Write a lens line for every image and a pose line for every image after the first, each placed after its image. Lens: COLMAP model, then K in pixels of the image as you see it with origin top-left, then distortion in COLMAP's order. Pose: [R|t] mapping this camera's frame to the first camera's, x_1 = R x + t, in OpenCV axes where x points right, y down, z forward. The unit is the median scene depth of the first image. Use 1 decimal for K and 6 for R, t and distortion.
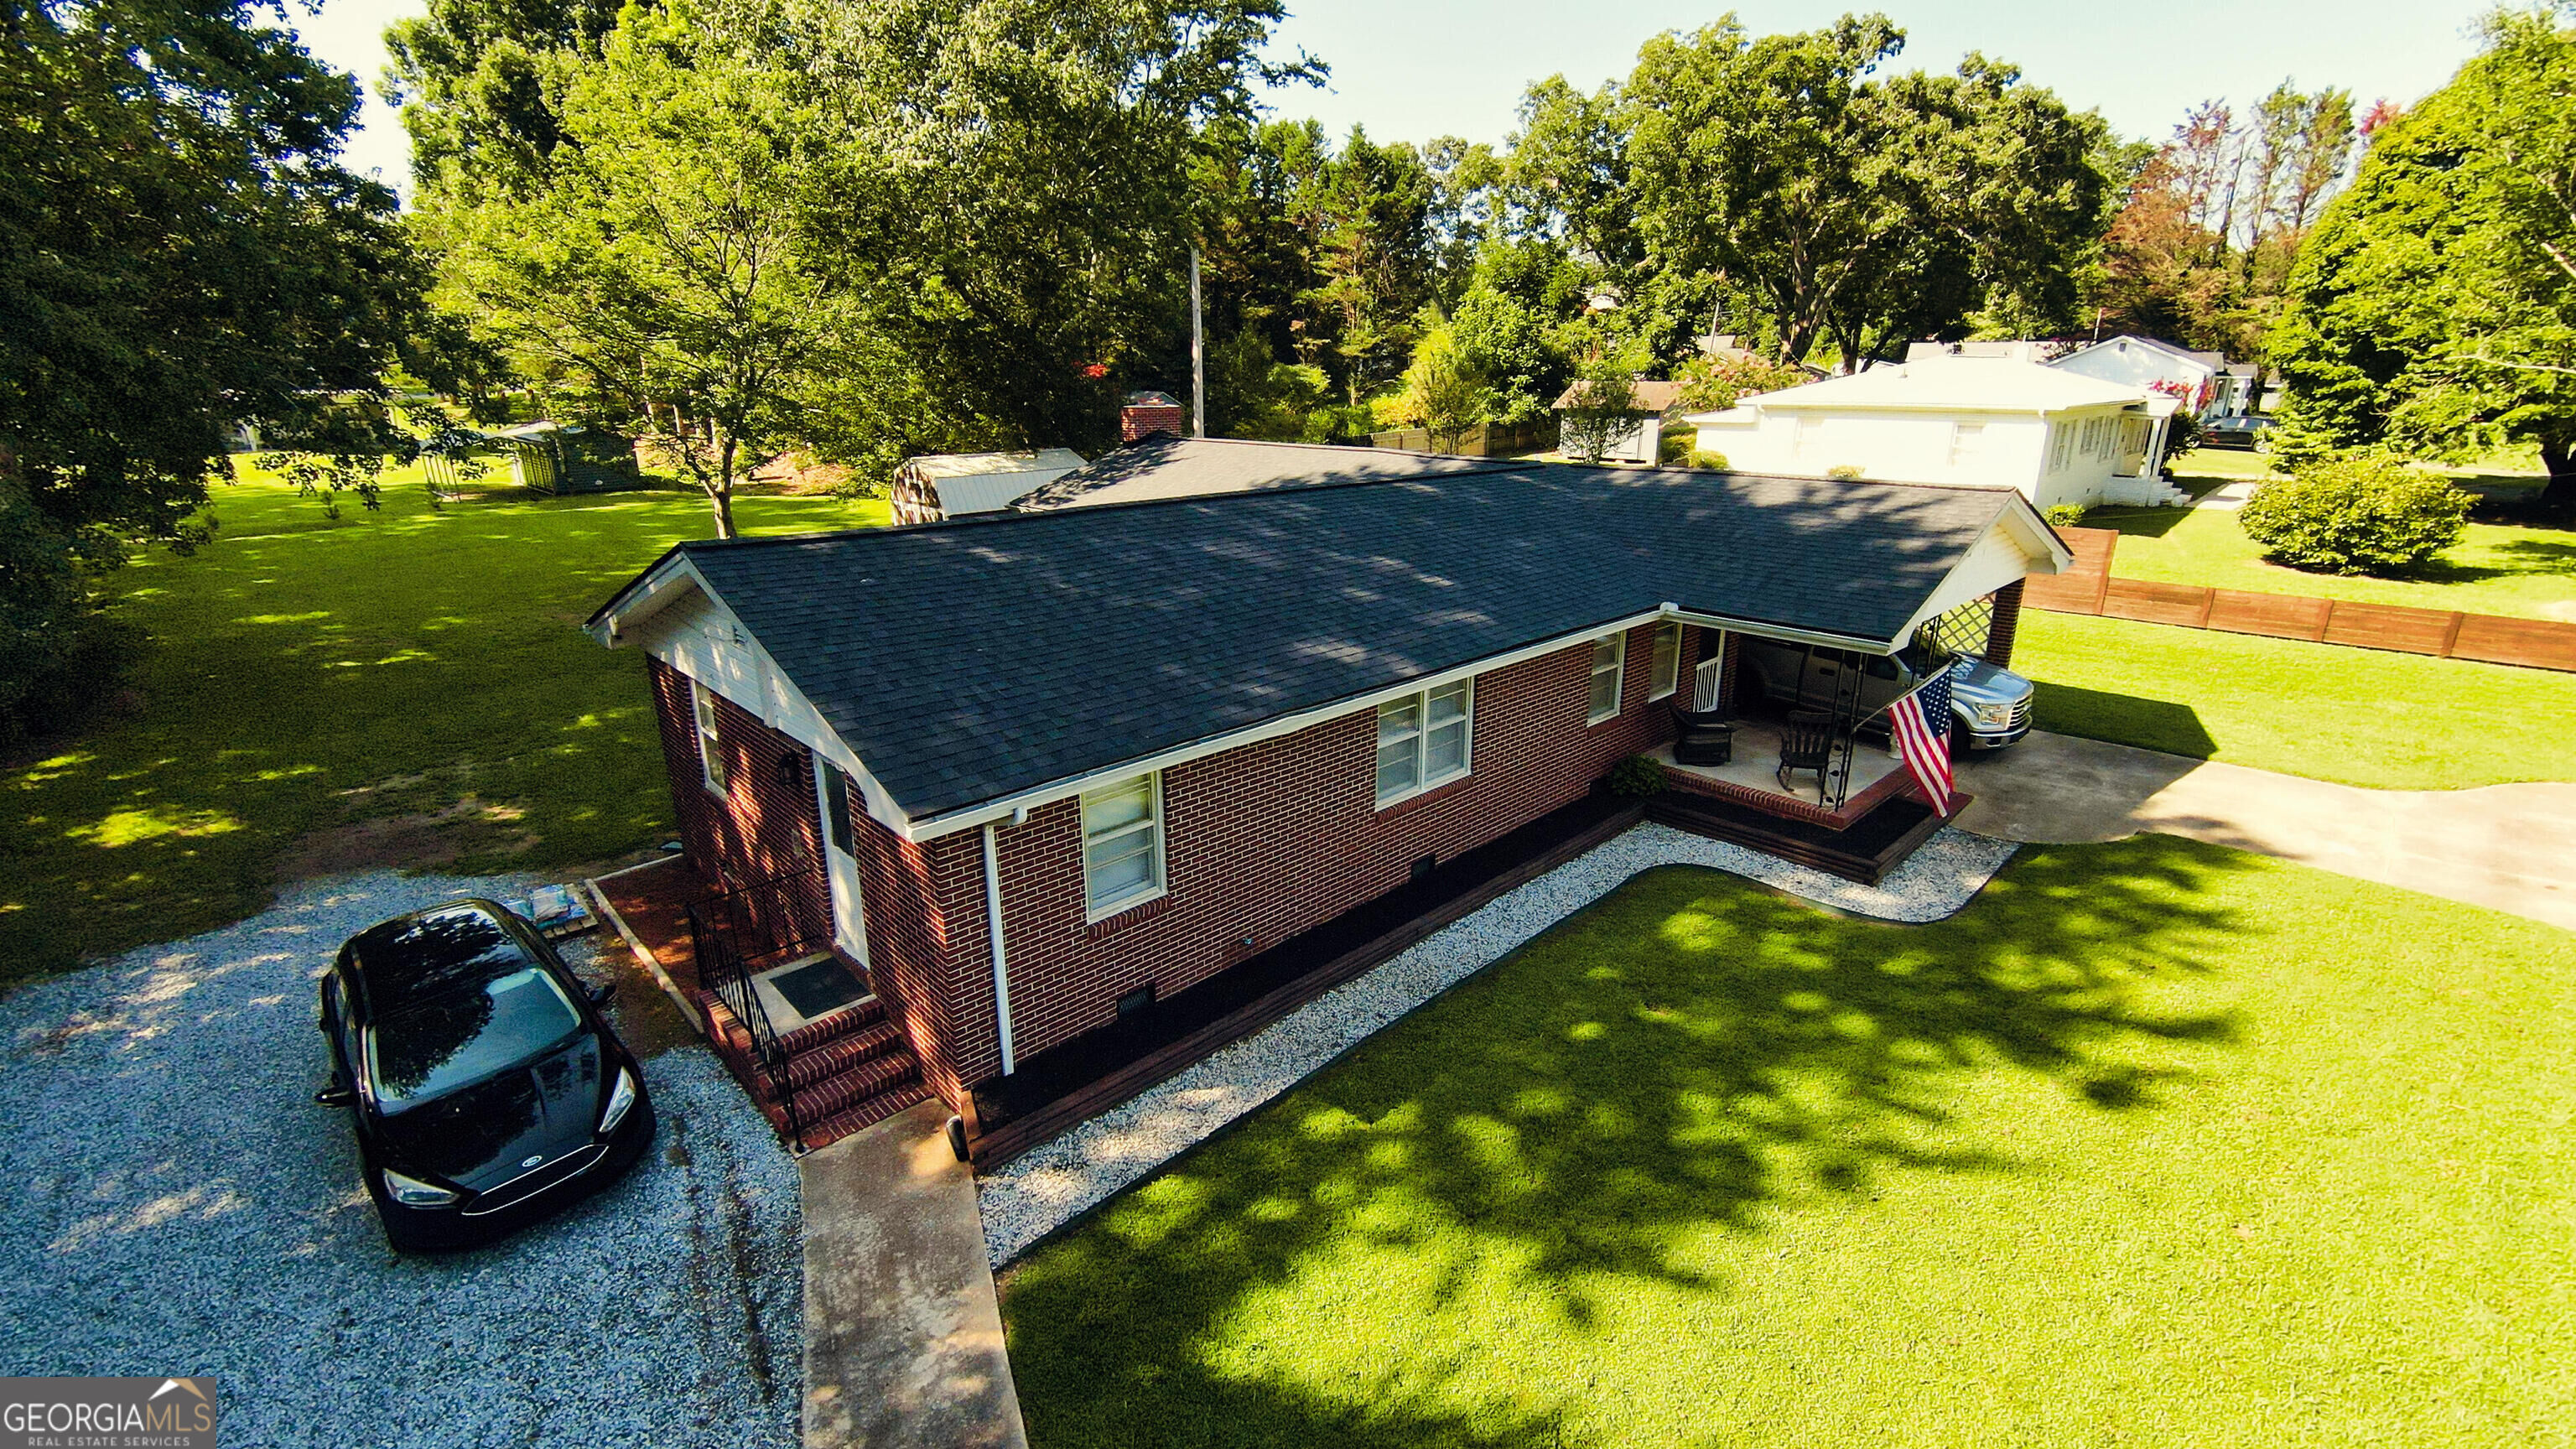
lens RADIAL K [[1087.1, 0, 1277.2], [0, 1087.1, 714.7], [0, 0, 1]] dist [0.000074, -0.000379]
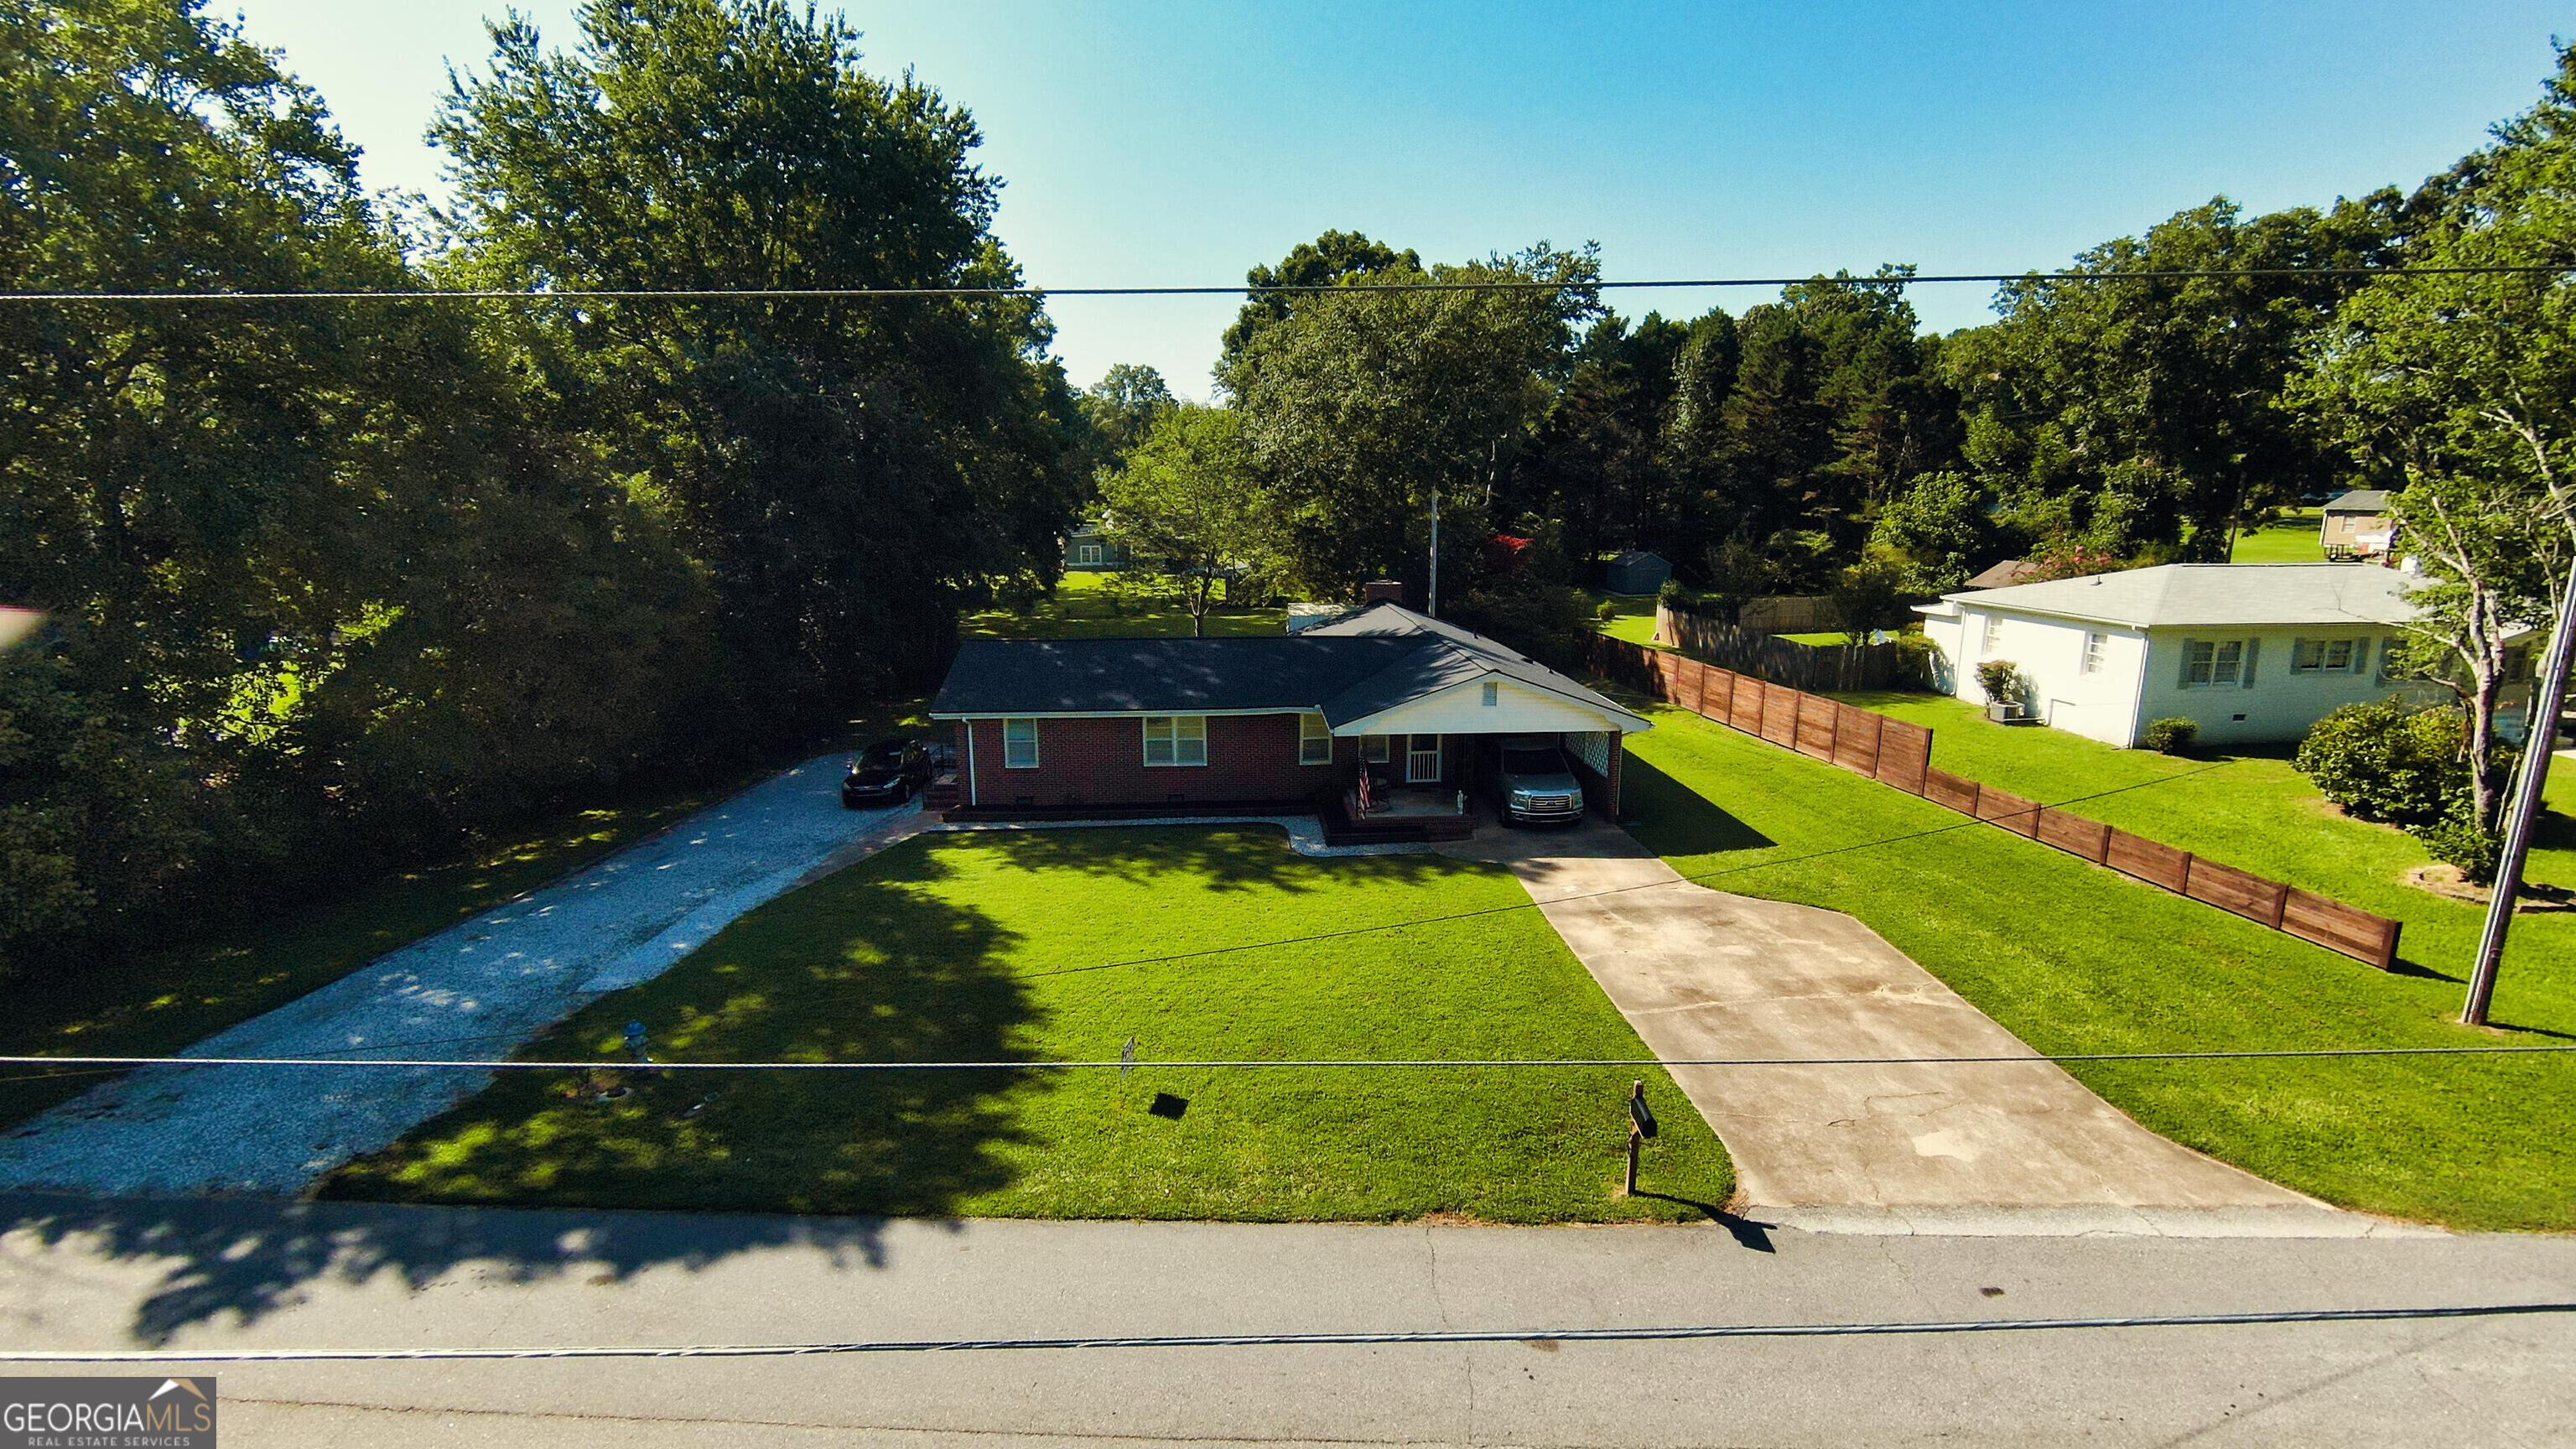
lens RADIAL K [[1087.1, 0, 1272.8], [0, 1087.1, 740.8], [0, 0, 1]] dist [0.000074, -0.000379]
pose [[0.756381, 0.135960, -0.639846, 1.962311], [-0.199426, 0.979524, -0.027609, 0.048781], [0.622991, 0.148485, 0.768007, -0.728047]]
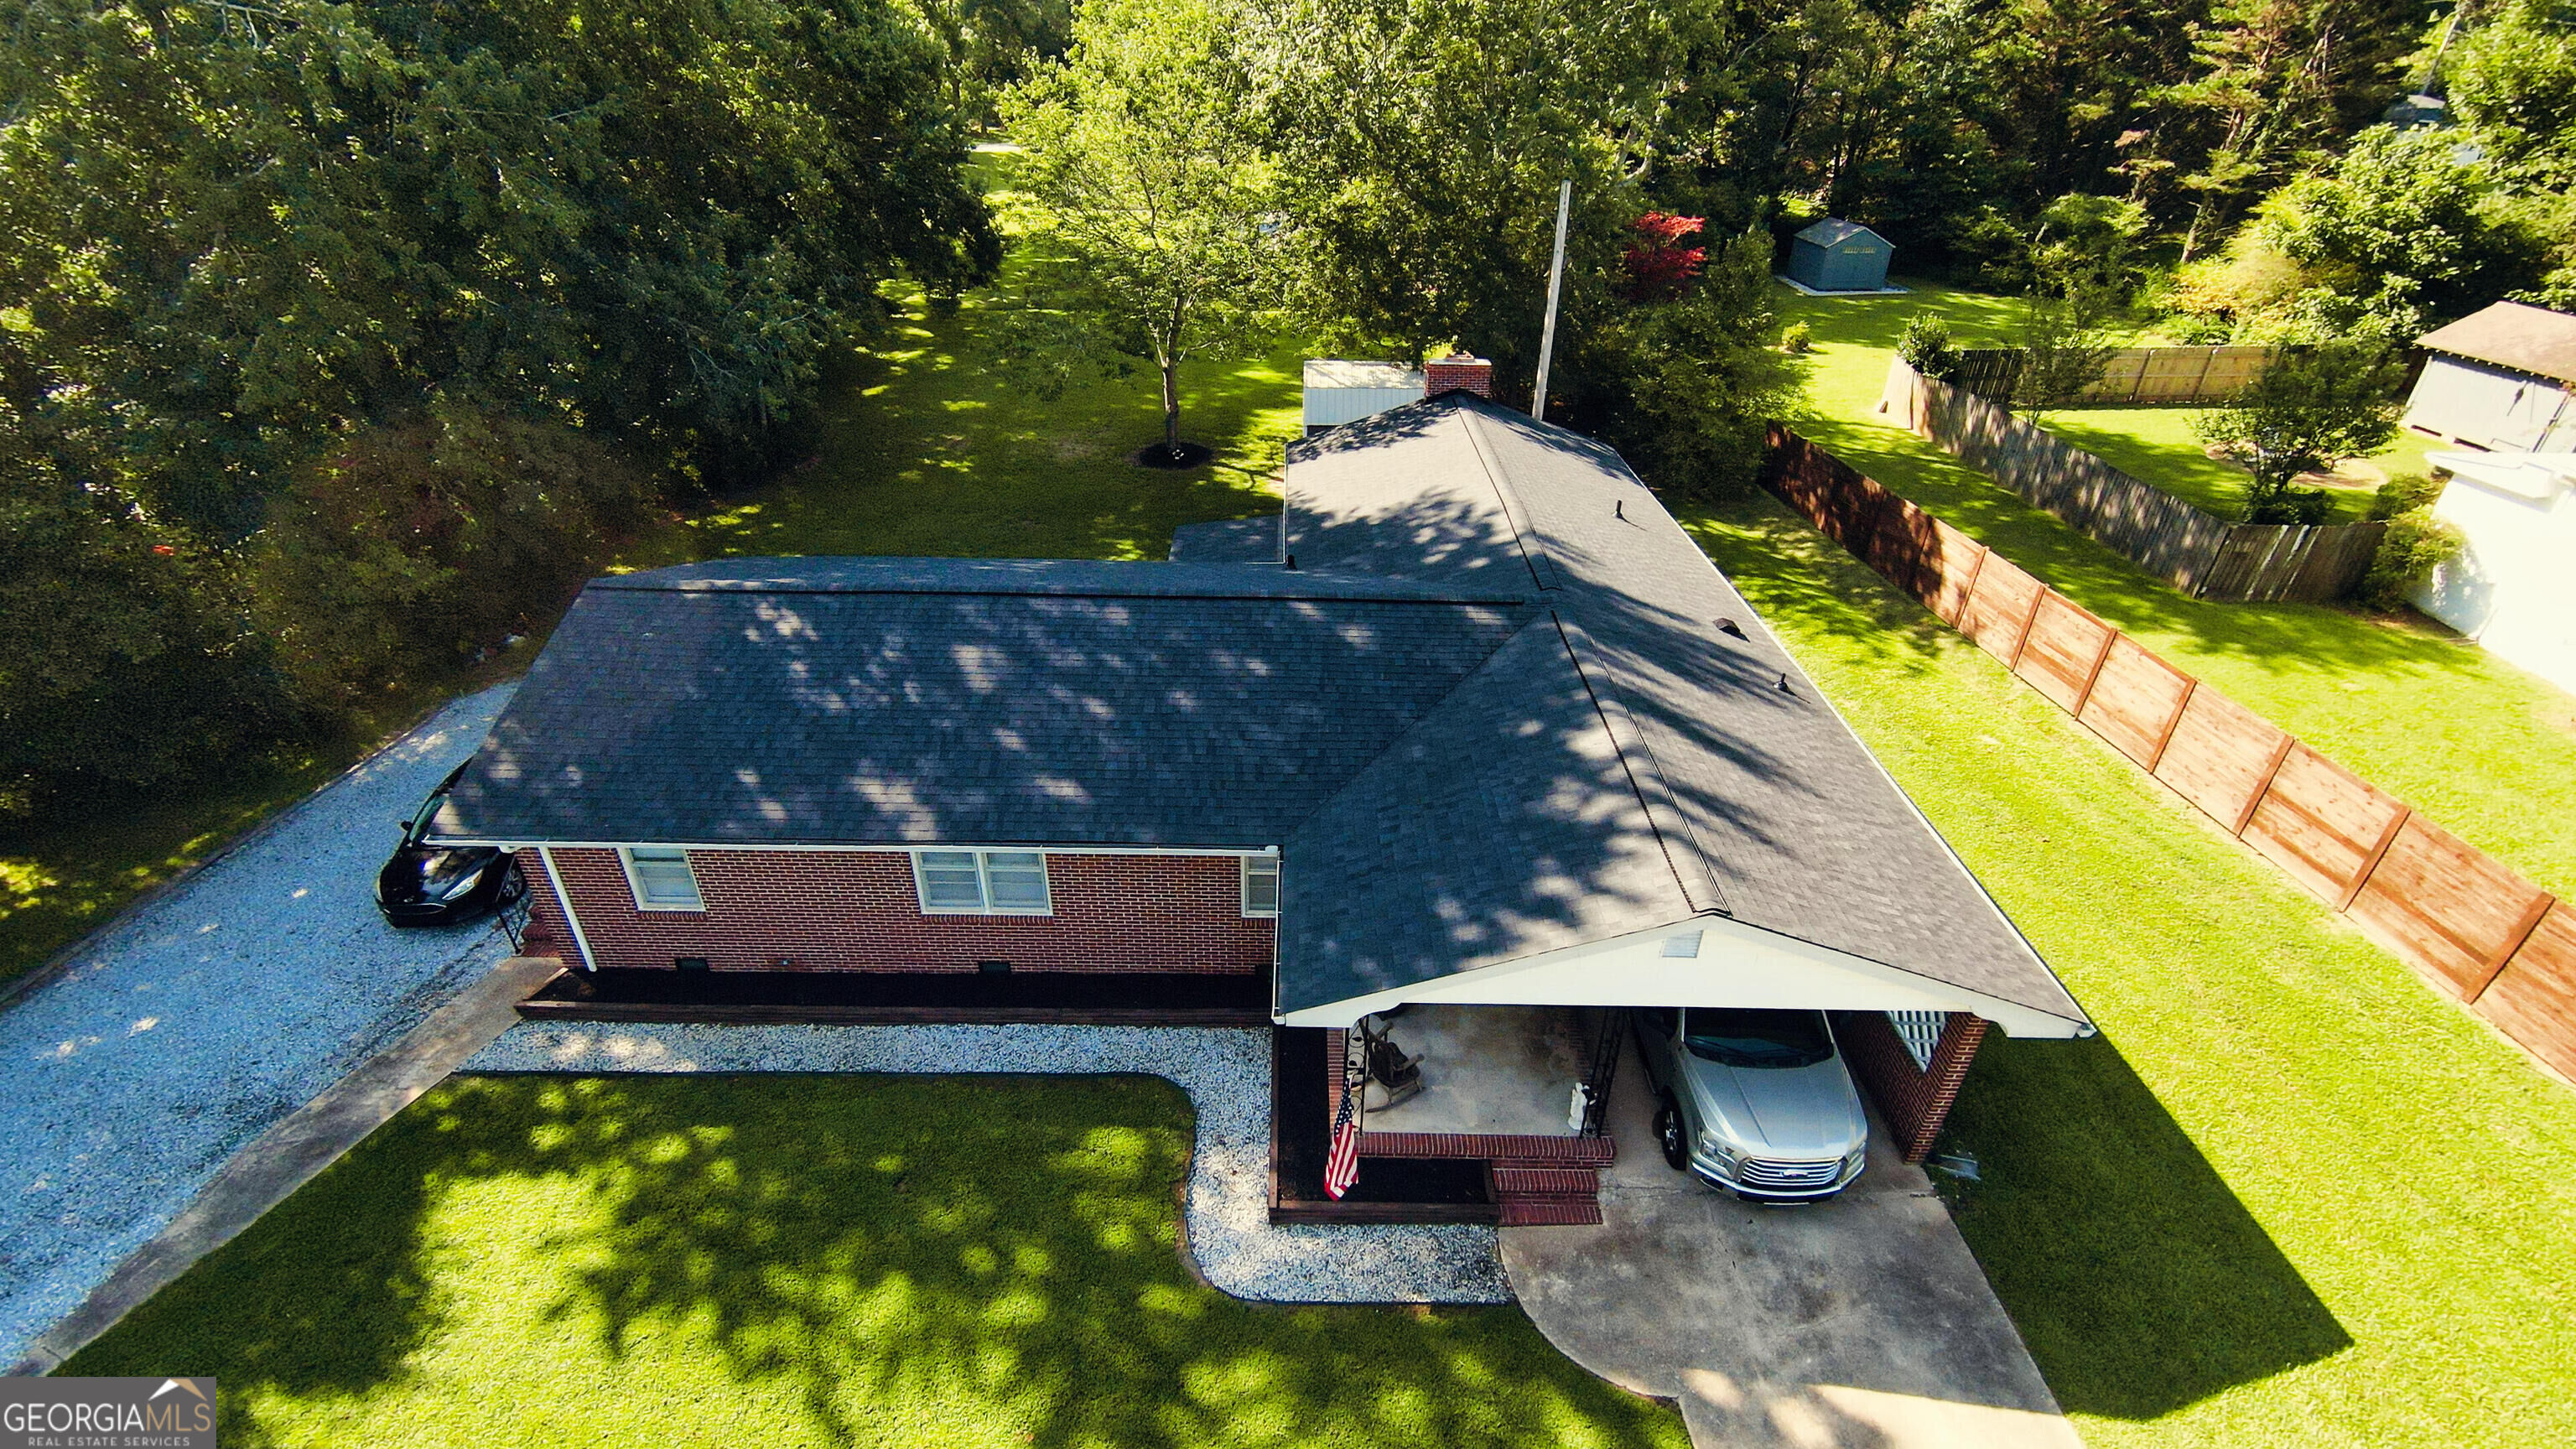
lens RADIAL K [[1087.1, 0, 1303.5], [0, 1087.1, 731.3], [0, 0, 1]] dist [0.000074, -0.000379]
pose [[0.735270, 0.367656, -0.569392, 1.037406], [-0.223942, 0.924691, 0.307891, -0.575980], [0.639709, -0.098873, 0.762231, 0.384899]]
